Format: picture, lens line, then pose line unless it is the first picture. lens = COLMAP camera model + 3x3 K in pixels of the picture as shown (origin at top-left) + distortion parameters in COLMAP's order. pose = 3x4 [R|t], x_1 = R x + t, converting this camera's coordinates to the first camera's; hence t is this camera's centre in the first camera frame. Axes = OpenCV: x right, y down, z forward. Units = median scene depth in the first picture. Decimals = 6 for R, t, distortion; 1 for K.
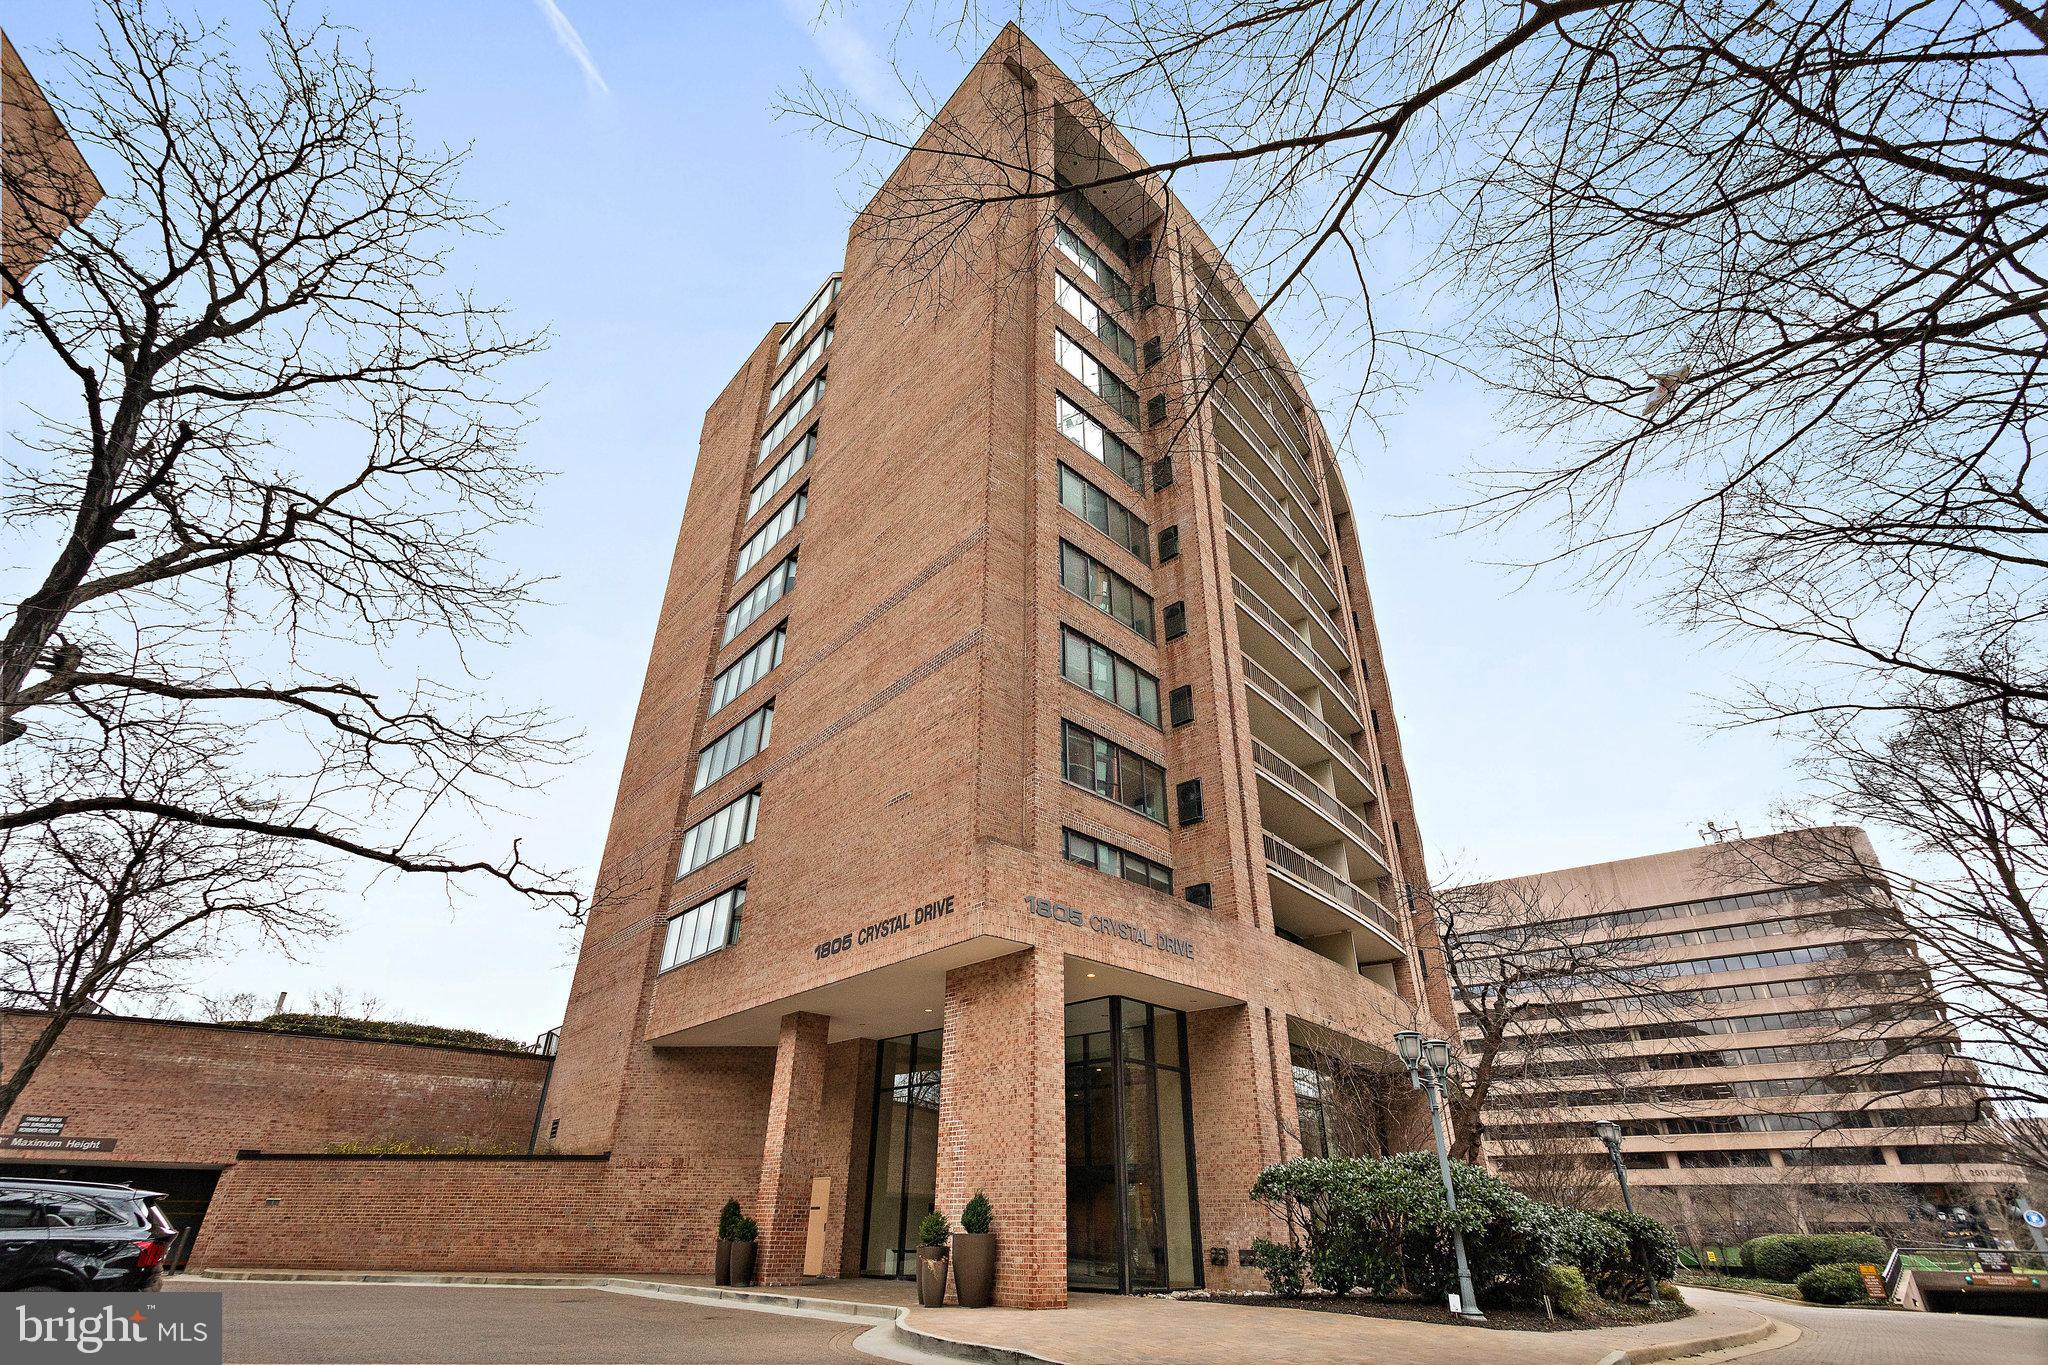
lens RADIAL K [[981.9, 0, 1024.0], [0, 981.9, 682.5], [0, 0, 1]] dist [0.007168, 0.000887]
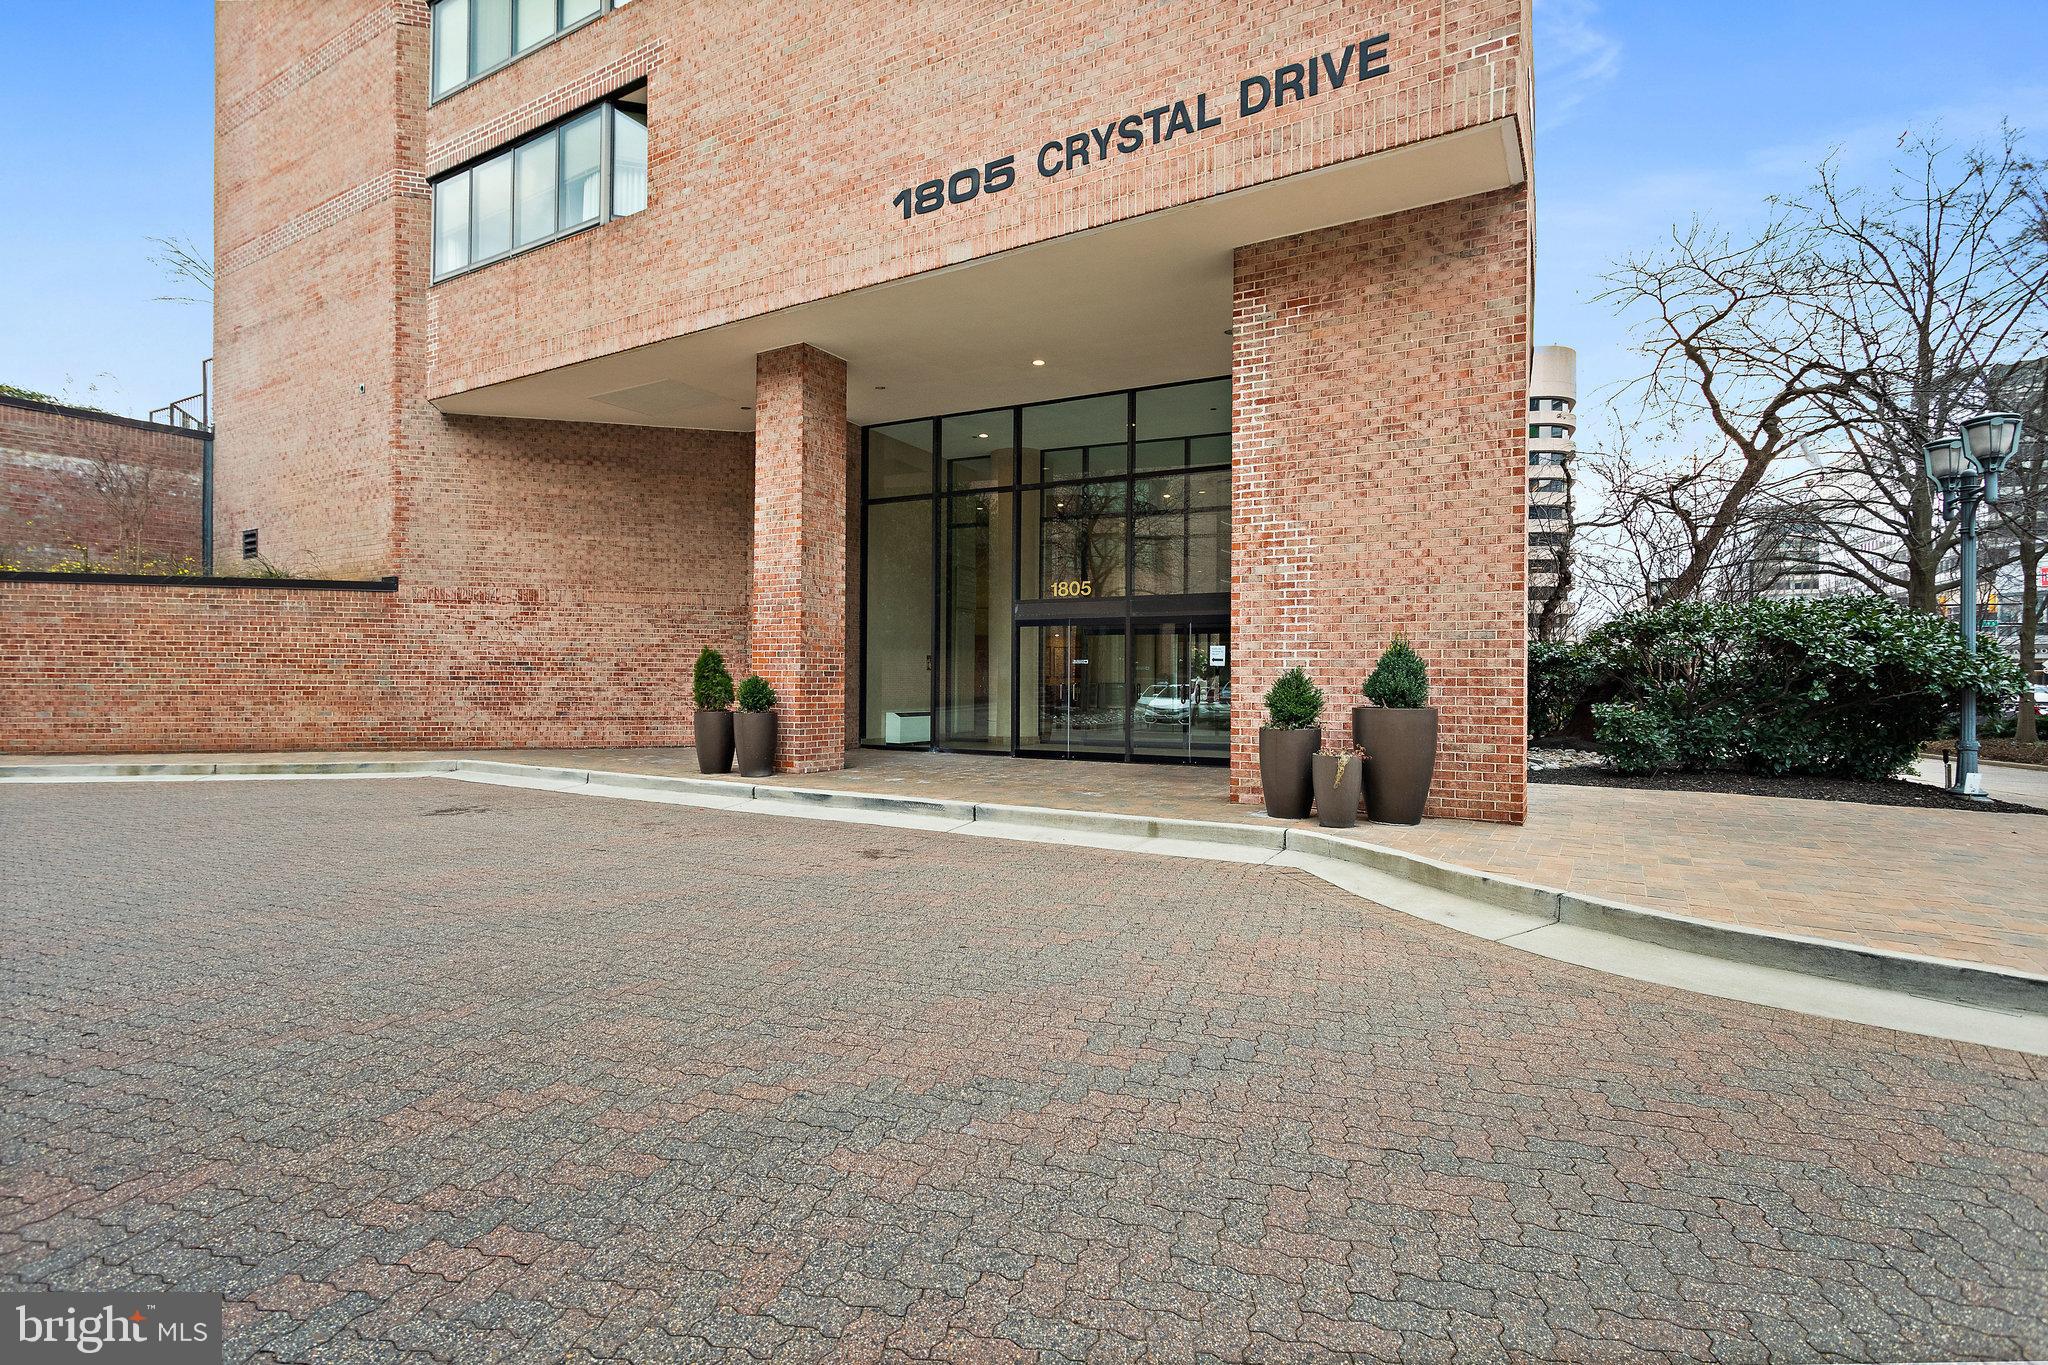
lens RADIAL K [[981.9, 0, 1024.0], [0, 981.9, 682.5], [0, 0, 1]] dist [0.007168, 0.000887]
pose [[0.948558, -0.006676, 0.316532, -0.272771], [-0.150283, 0.870472, 0.468715, 0.214201], [-0.278662, -0.492173, 0.824690, 0.406719]]
